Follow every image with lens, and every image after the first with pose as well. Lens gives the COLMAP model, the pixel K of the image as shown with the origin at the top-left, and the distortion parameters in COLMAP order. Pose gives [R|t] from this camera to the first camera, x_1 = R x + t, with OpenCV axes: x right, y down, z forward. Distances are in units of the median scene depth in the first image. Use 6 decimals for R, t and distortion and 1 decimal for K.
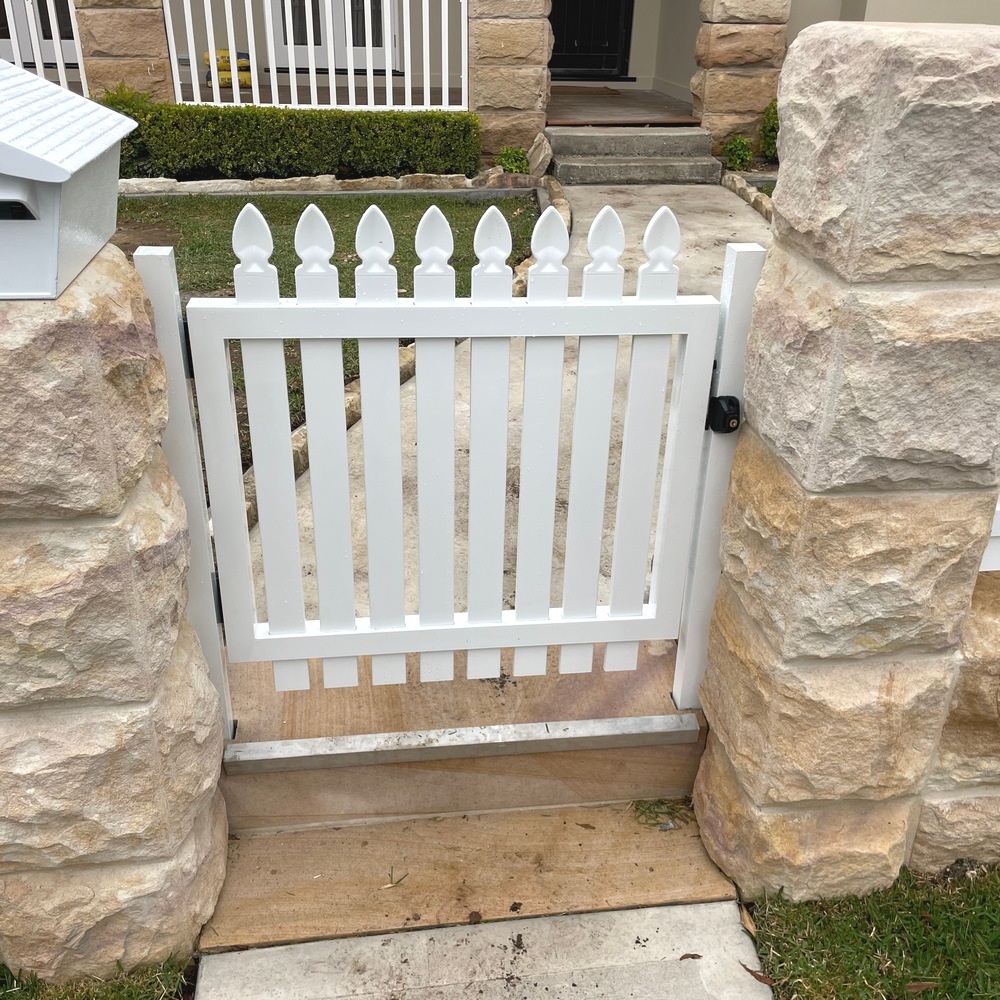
lens RADIAL K [[1000.5, 0, 499.7], [0, 1000.5, 499.2], [0, 0, 1]] dist [-0.008981, 0.000000]
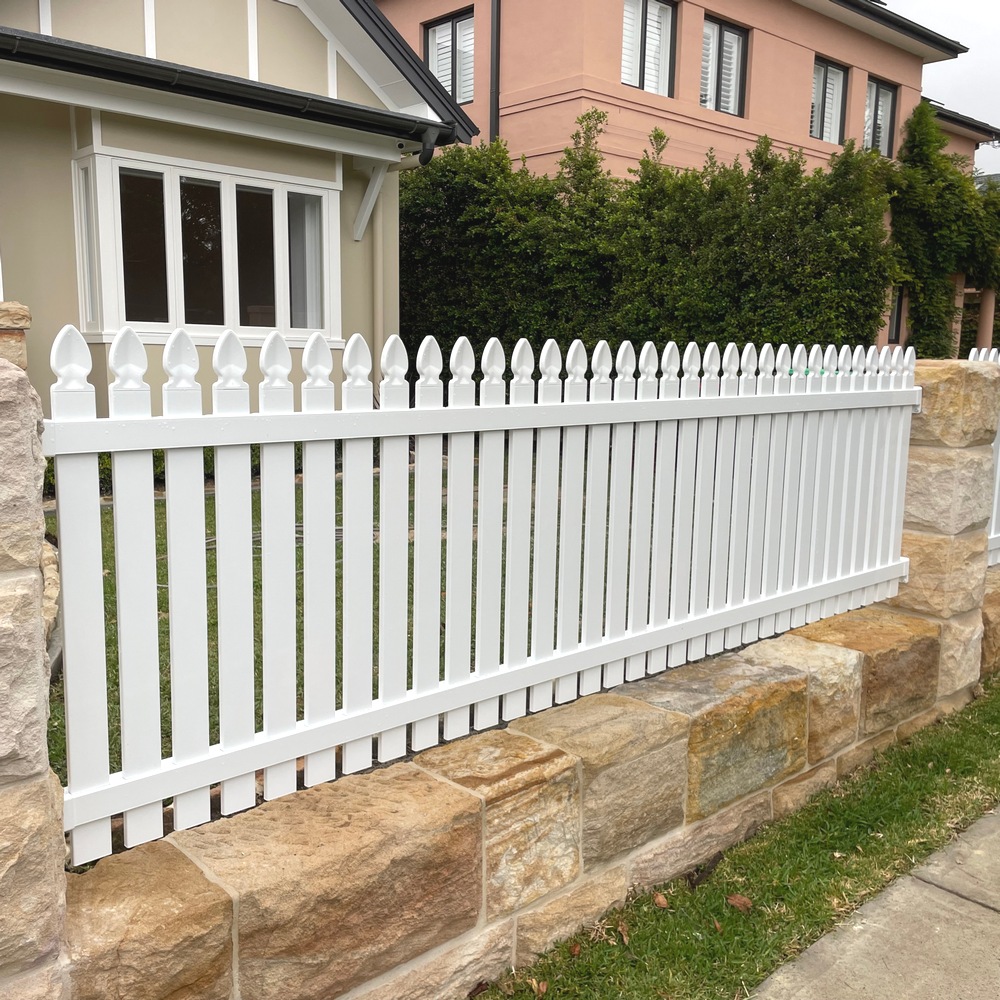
lens RADIAL K [[1000.5, 0, 500.1], [0, 1000.5, 500.5], [0, 0, 1]] dist [-0.008981, 0.000000]
pose [[0.821478, -0.092656, 0.562662, 0.316419], [0.262445, 0.937430, -0.228795, 0.074086], [-0.506257, 0.335618, 0.794395, -0.105121]]
